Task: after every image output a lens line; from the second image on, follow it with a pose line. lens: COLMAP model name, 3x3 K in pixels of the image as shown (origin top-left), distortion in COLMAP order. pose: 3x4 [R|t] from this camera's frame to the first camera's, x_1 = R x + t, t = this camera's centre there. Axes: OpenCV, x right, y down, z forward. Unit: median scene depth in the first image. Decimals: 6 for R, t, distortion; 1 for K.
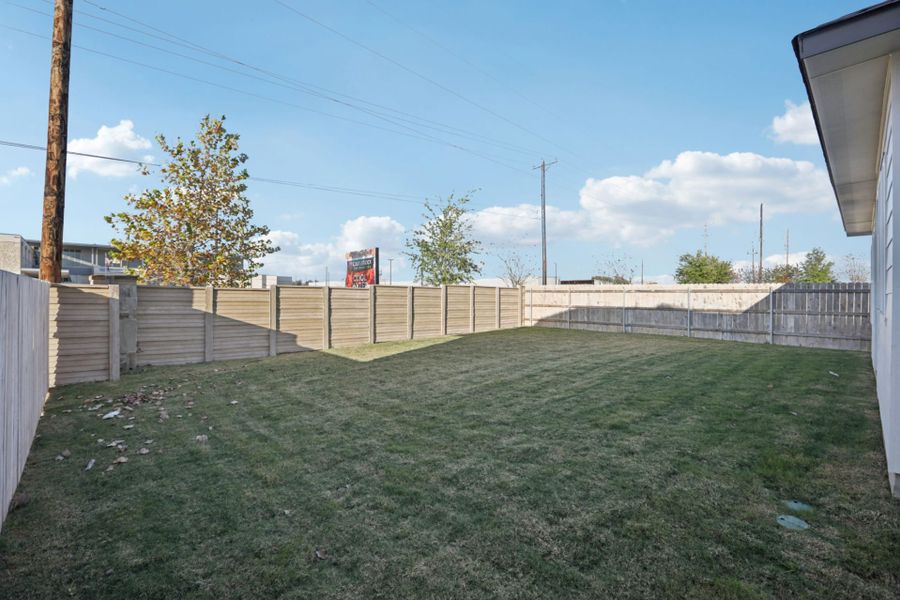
lens RADIAL K [[405.5, 0, 455.9], [0, 405.5, 299.7], [0, 0, 1]] dist [-0.025548, 0.000374]
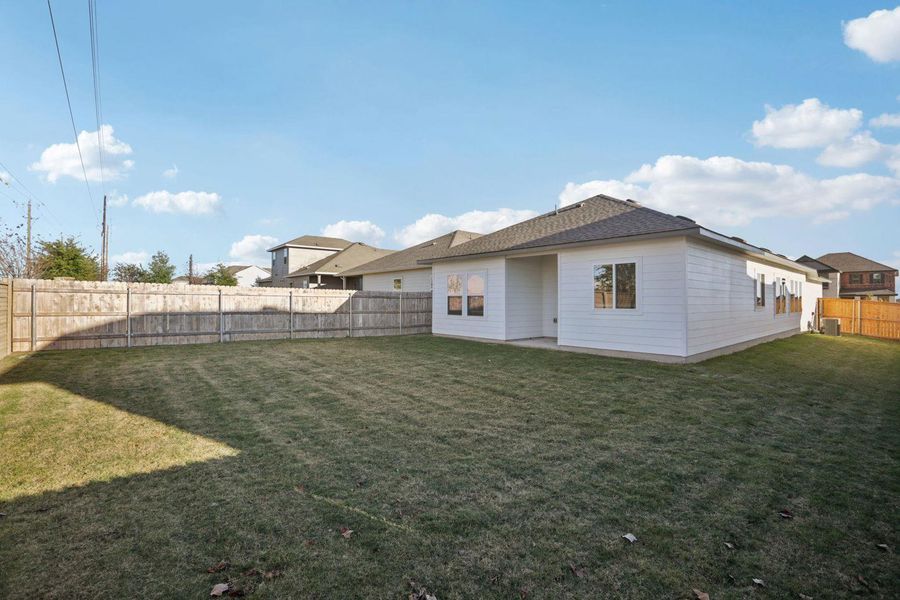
lens RADIAL K [[405.5, 0, 455.9], [0, 405.5, 299.7], [0, 0, 1]] dist [-0.025548, 0.000374]
pose [[0.058701, -0.002190, 0.998273, -0.450987], [-0.002281, 0.999995, 0.002328, -0.012519], [-0.998273, -0.002414, 0.058696, 0.506609]]
